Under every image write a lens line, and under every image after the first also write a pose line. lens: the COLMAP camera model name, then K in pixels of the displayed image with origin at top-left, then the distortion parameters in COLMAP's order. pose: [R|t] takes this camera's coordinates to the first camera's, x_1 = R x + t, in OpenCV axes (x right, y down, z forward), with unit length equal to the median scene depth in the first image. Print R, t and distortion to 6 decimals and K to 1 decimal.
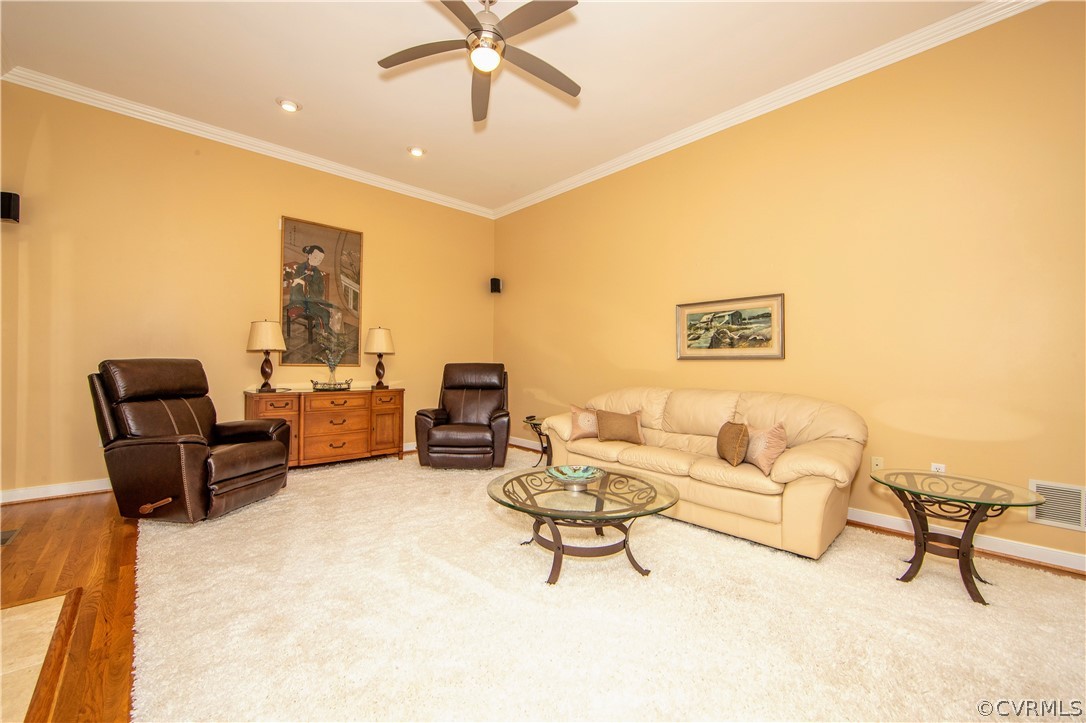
lens RADIAL K [[434.8, 0, 546.0], [0, 434.8, 358.5], [0, 0, 1]] dist [-0.011027, 0.000586]
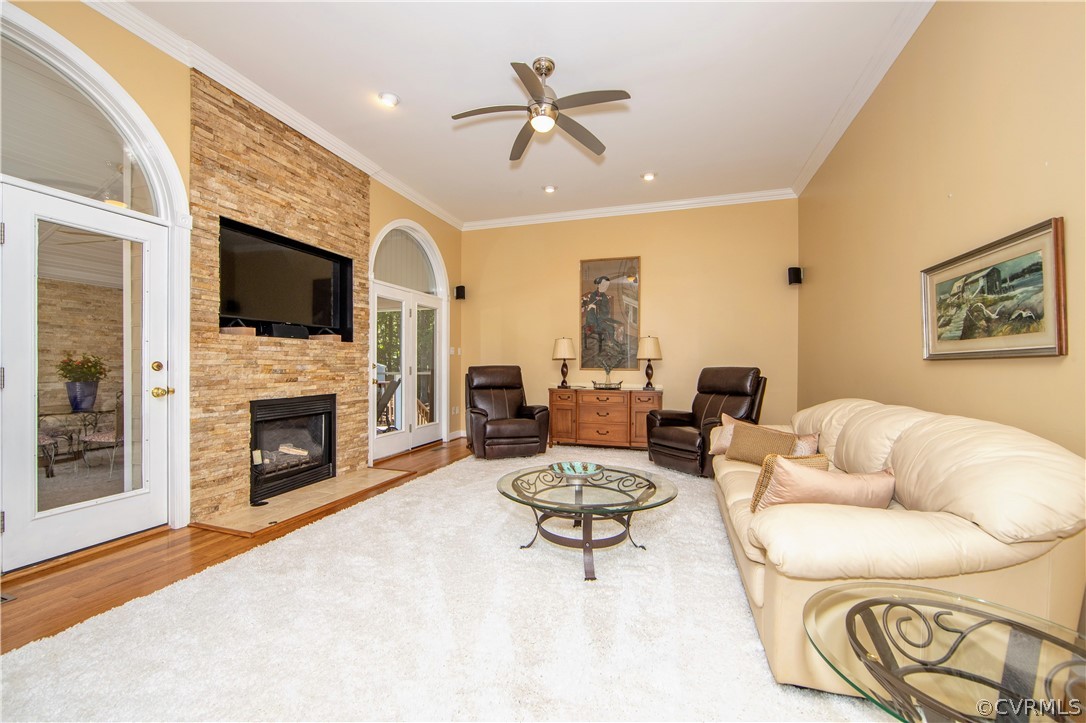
lens RADIAL K [[434.8, 0, 542.3], [0, 434.8, 363.8], [0, 0, 1]] dist [-0.011027, 0.000586]
pose [[0.493715, -0.011519, -0.869548, 0.569572], [0.012732, 0.999901, -0.006016, 0.005035], [0.869531, -0.008101, 0.493812, 0.230835]]
